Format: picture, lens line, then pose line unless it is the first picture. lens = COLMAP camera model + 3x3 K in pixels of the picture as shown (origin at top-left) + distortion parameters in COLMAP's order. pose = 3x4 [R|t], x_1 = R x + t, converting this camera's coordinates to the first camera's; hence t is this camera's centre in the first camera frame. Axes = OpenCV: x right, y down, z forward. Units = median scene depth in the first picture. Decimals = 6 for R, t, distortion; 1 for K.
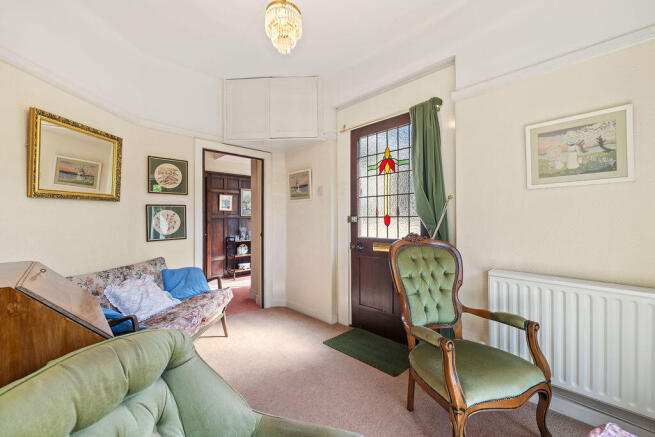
lens RADIAL K [[270.1, 0, 326.8], [0, 270.1, 218.4], [0, 0, 1]] dist [0.002814, 0.000289]
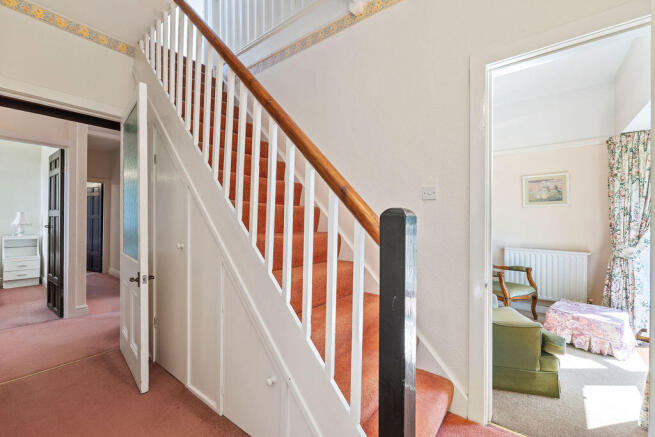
lens RADIAL K [[270.1, 0, 328.6], [0, 270.1, 217.4], [0, 0, 1]] dist [0.002814, 0.000289]
pose [[0.990450, 0.009348, 0.137559, -1.079428], [-0.008694, 0.999948, -0.005354, -0.006526], [-0.137601, 0.004107, 0.990479, -0.892155]]
